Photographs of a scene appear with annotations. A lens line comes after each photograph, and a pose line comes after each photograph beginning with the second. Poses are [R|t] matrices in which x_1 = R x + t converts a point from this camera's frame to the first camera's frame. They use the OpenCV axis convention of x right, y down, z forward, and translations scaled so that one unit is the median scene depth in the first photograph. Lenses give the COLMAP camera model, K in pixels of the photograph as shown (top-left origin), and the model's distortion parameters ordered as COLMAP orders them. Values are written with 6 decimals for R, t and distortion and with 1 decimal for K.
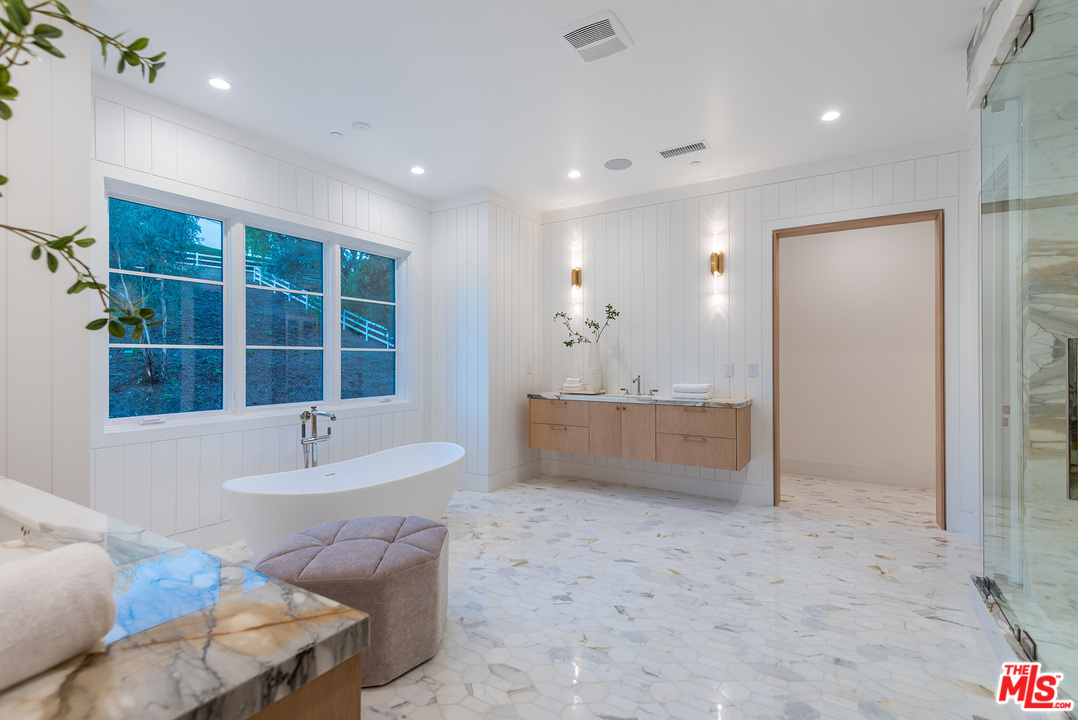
lens RADIAL K [[499.3, 0, 544.9], [0, 499.3, 357.2], [0, 0, 1]] dist [0.025670, -0.004661]
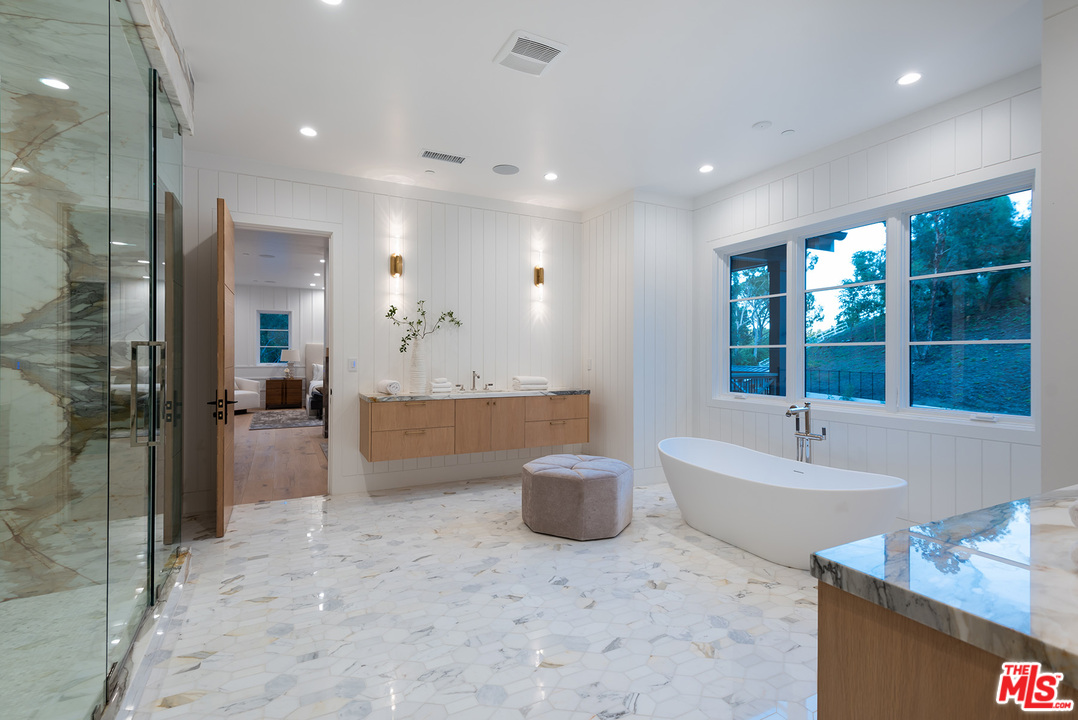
lens RADIAL K [[499.3, 0, 546.8], [0, 499.3, 355.7], [0, 0, 1]] dist [0.025670, -0.004661]
pose [[-0.505711, -0.000535, -0.862703, 0.684829], [-0.000897, 1.000000, -0.000094, 0.004465], [0.862702, 0.000727, -0.505711, 1.077132]]
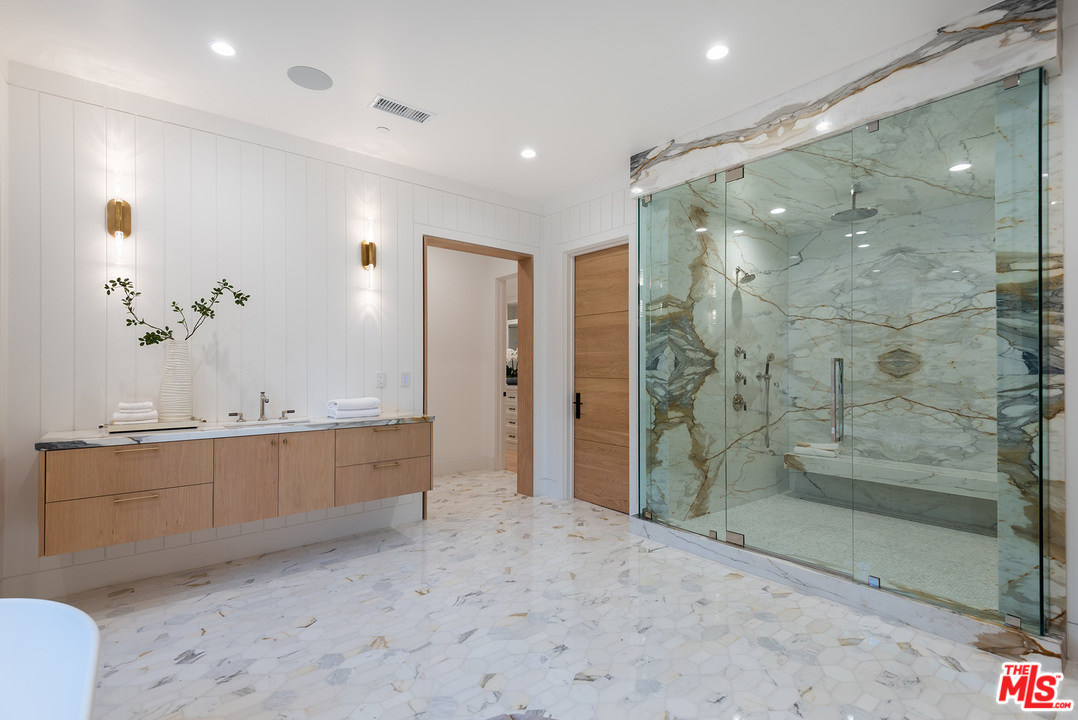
lens RADIAL K [[499.3, 0, 535.5], [0, 499.3, 365.8], [0, 0, 1]] dist [0.025670, -0.004661]
pose [[0.337911, 0.003327, 0.941172, -0.438680], [-0.004886, 0.999986, -0.001780, 0.000544], [-0.941166, -0.003997, 0.337922, 0.548059]]
